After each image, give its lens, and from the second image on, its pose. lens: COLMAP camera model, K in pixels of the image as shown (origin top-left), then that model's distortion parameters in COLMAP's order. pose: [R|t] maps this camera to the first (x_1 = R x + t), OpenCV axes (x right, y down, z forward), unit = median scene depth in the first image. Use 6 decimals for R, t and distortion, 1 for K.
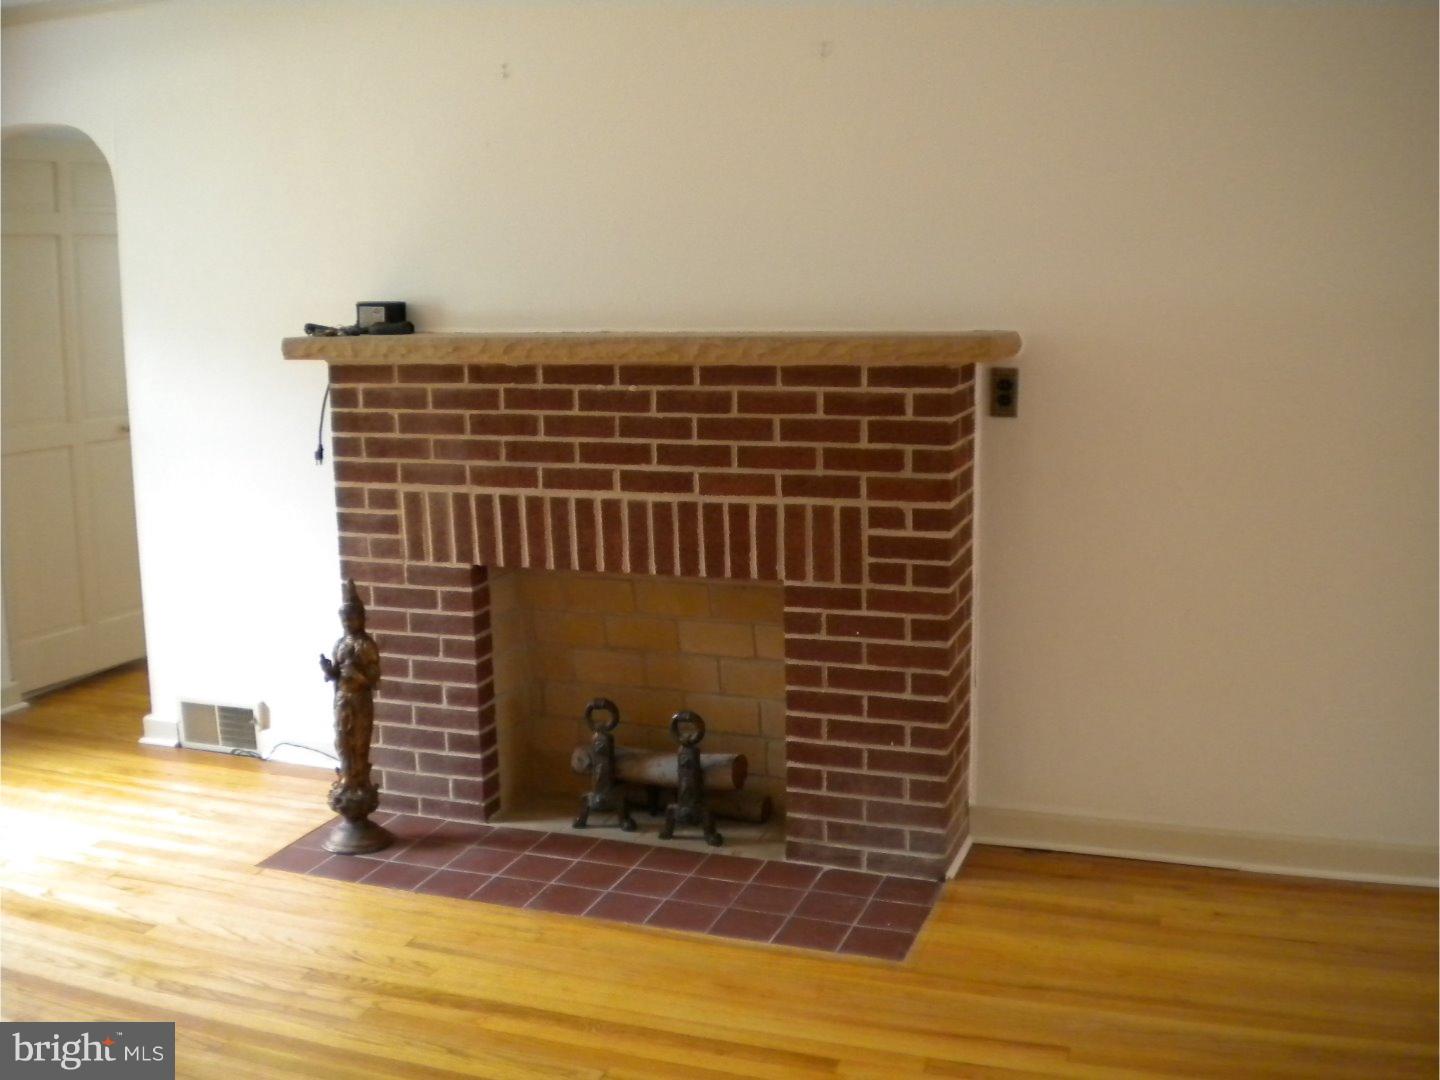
lens RADIAL K [[1544.3, 0, 721.1], [0, 1544.3, 533.5], [0, 0, 1]] dist [-0.111540, 0.000000]
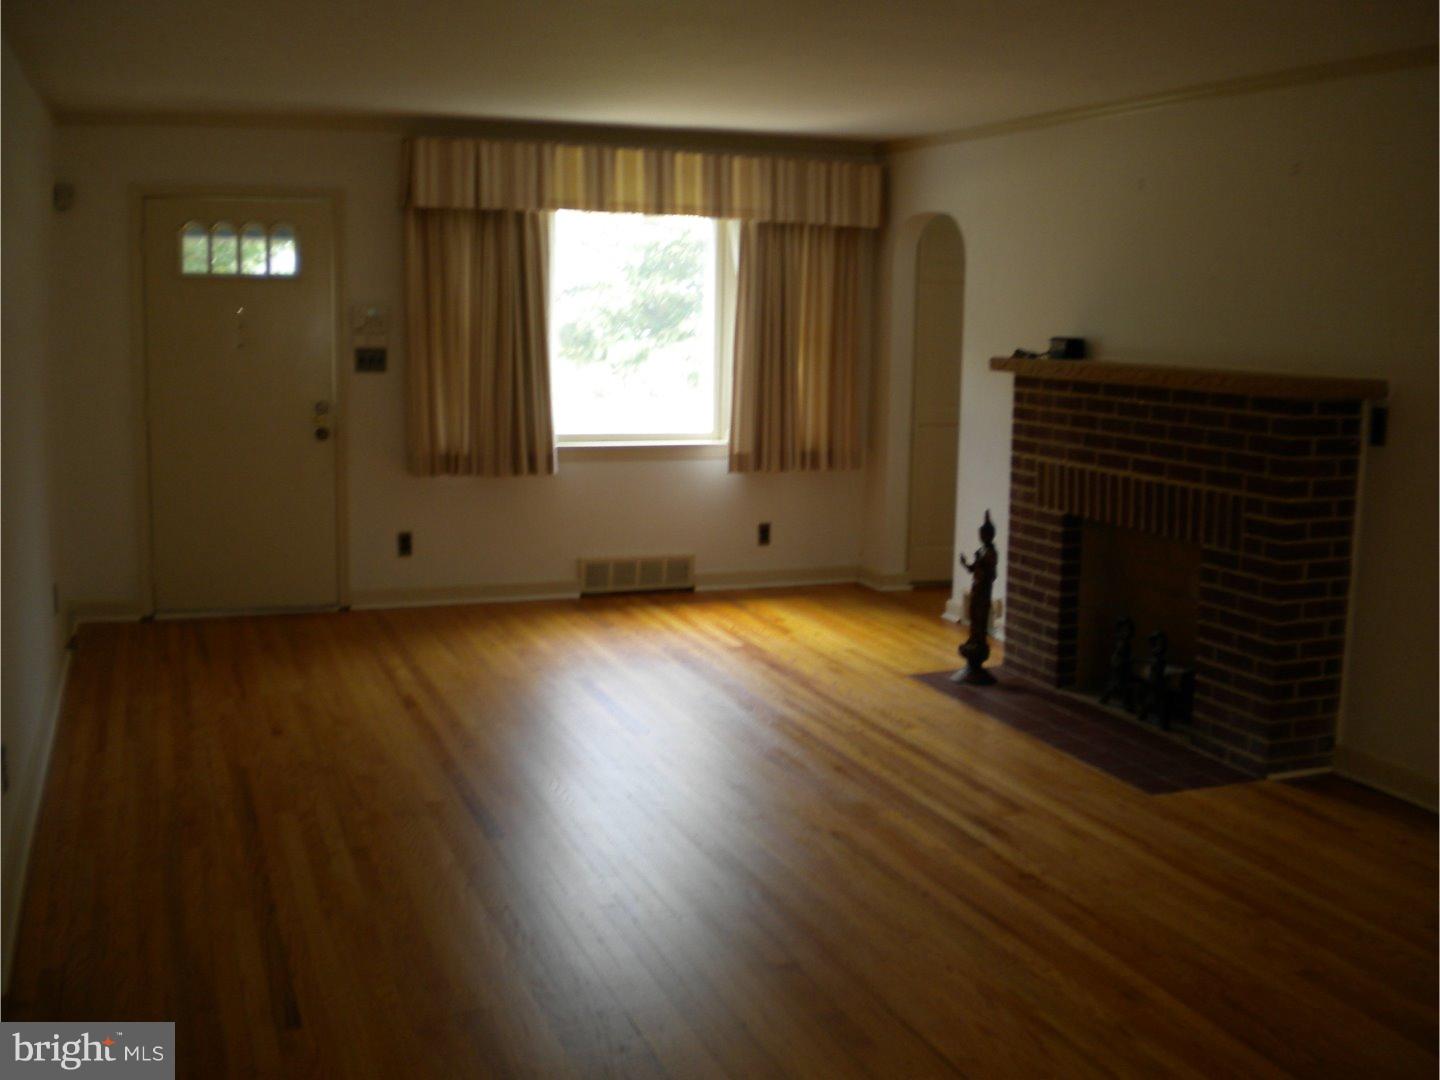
lens RADIAL K [[1544.3, 0, 719.7], [0, 1544.3, 544.4], [0, 0, 1]] dist [-0.111540, 0.000000]
pose [[0.644793, 0.139588, -0.751503, 0.770200], [-0.155998, 0.986521, 0.049395, 0.029446], [0.748269, 0.085384, 0.657877, -0.242085]]
